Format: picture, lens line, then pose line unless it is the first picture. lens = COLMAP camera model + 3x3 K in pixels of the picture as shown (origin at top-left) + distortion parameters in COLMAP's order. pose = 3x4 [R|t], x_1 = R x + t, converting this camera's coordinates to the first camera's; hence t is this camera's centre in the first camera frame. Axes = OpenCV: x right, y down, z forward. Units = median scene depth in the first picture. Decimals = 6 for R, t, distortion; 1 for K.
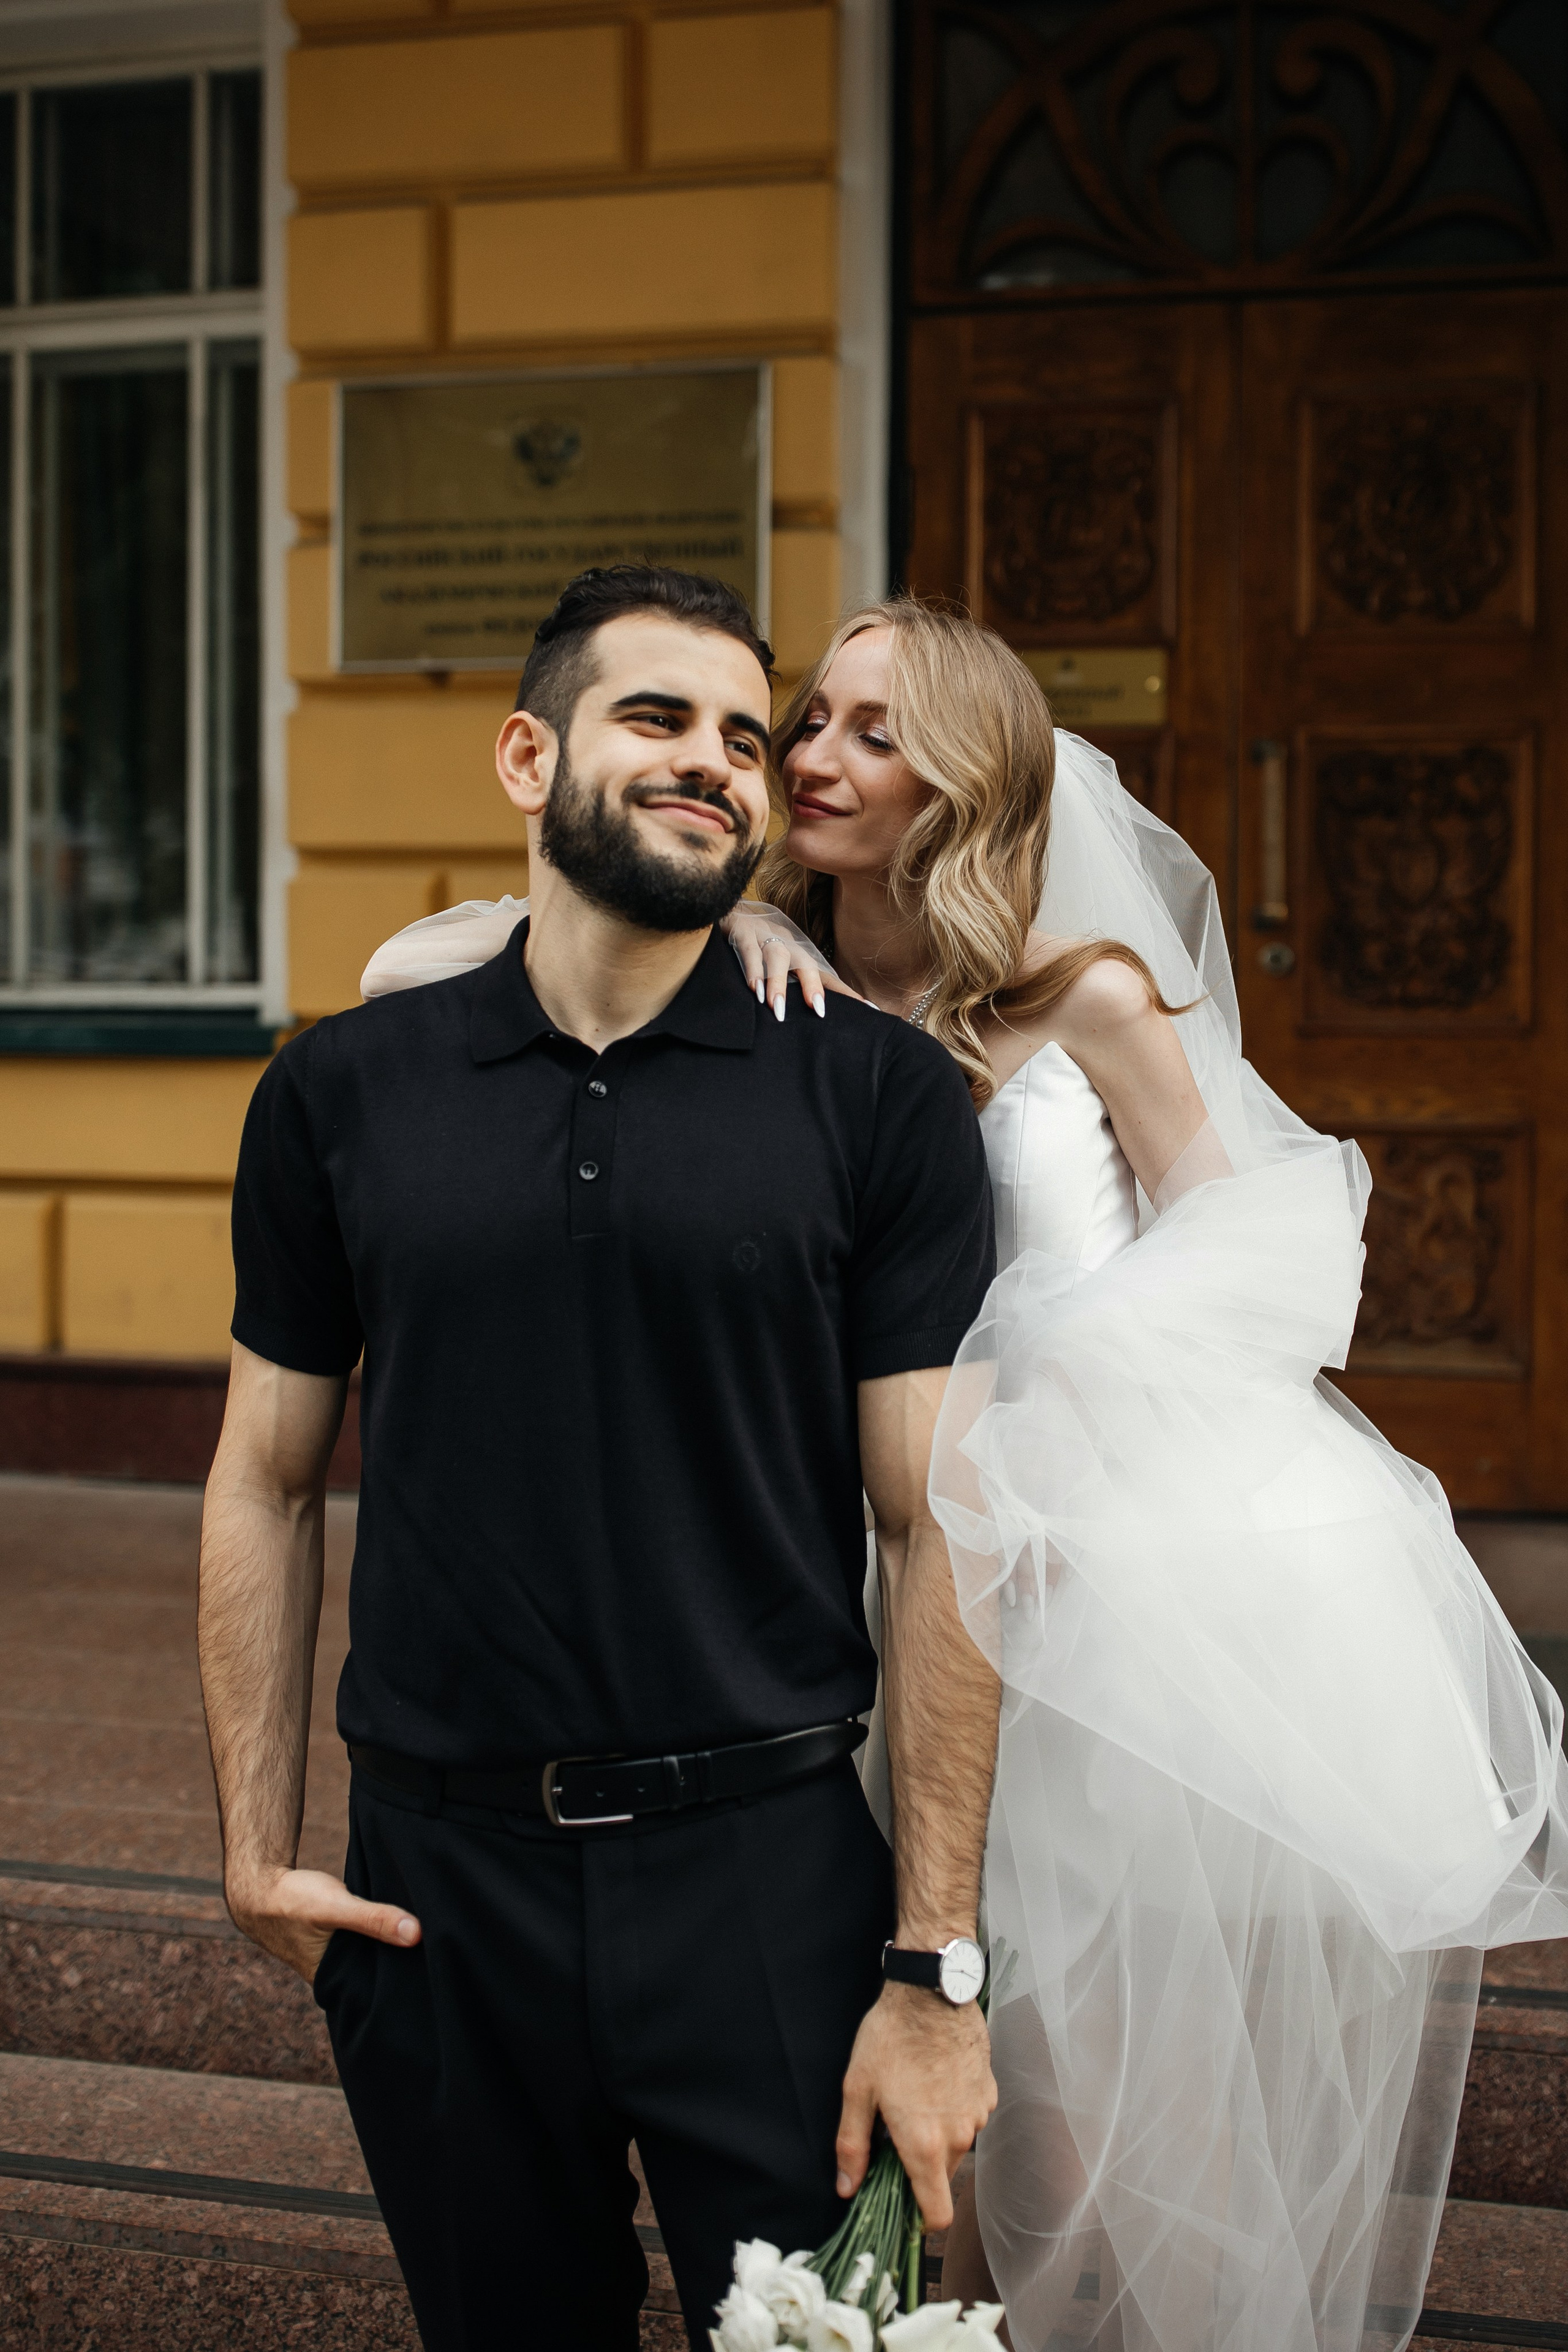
lens RADIAL K [[2678.7, 0, 783.3], [0, 2678.7, 1074.6], [0, 0, 1]] dist [-0.013463, 0.027505]
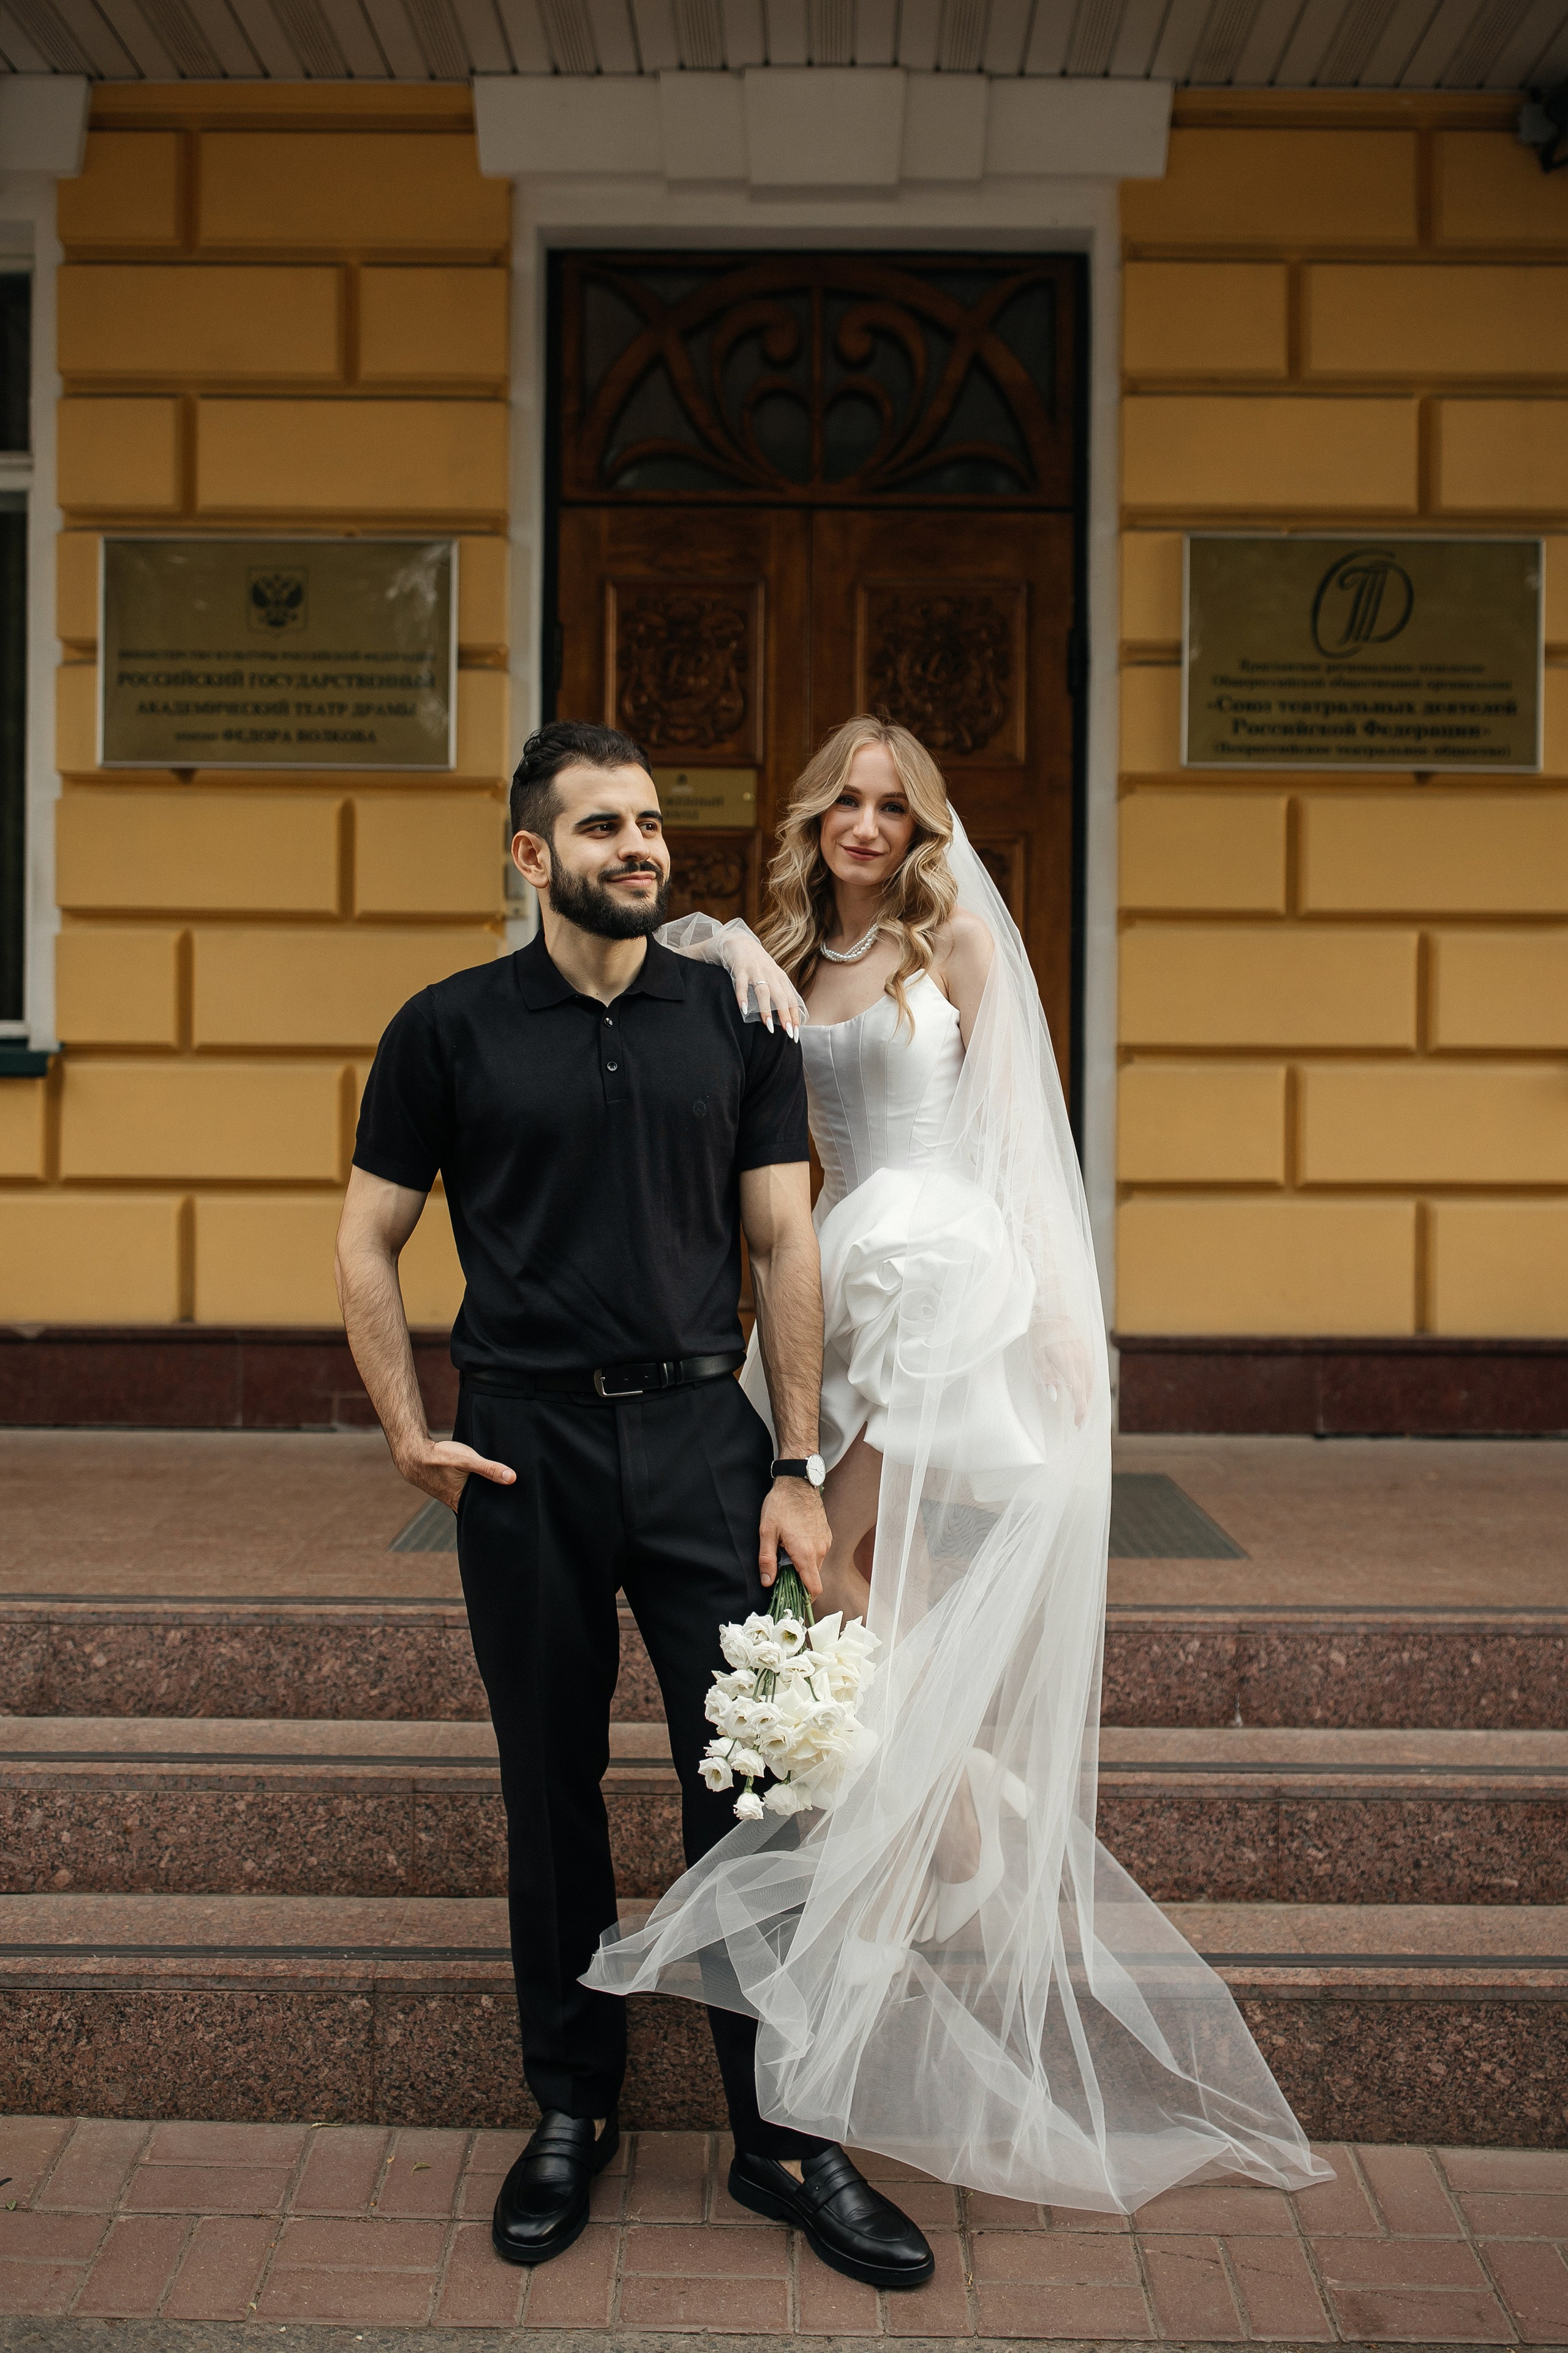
lens RADIAL K [[2394.1, 0, 784.0], [0, 2394.1, 1176.5], [0, 0, 1]] dist [-0.017521, -0.023168]
pose [[0.981328, -0.001216, 0.192338, -0.073354], [-0.001611, 0.999893, 0.014544, 0.025909], [-0.192335, -0.014583, 0.981221, -0.173277]]
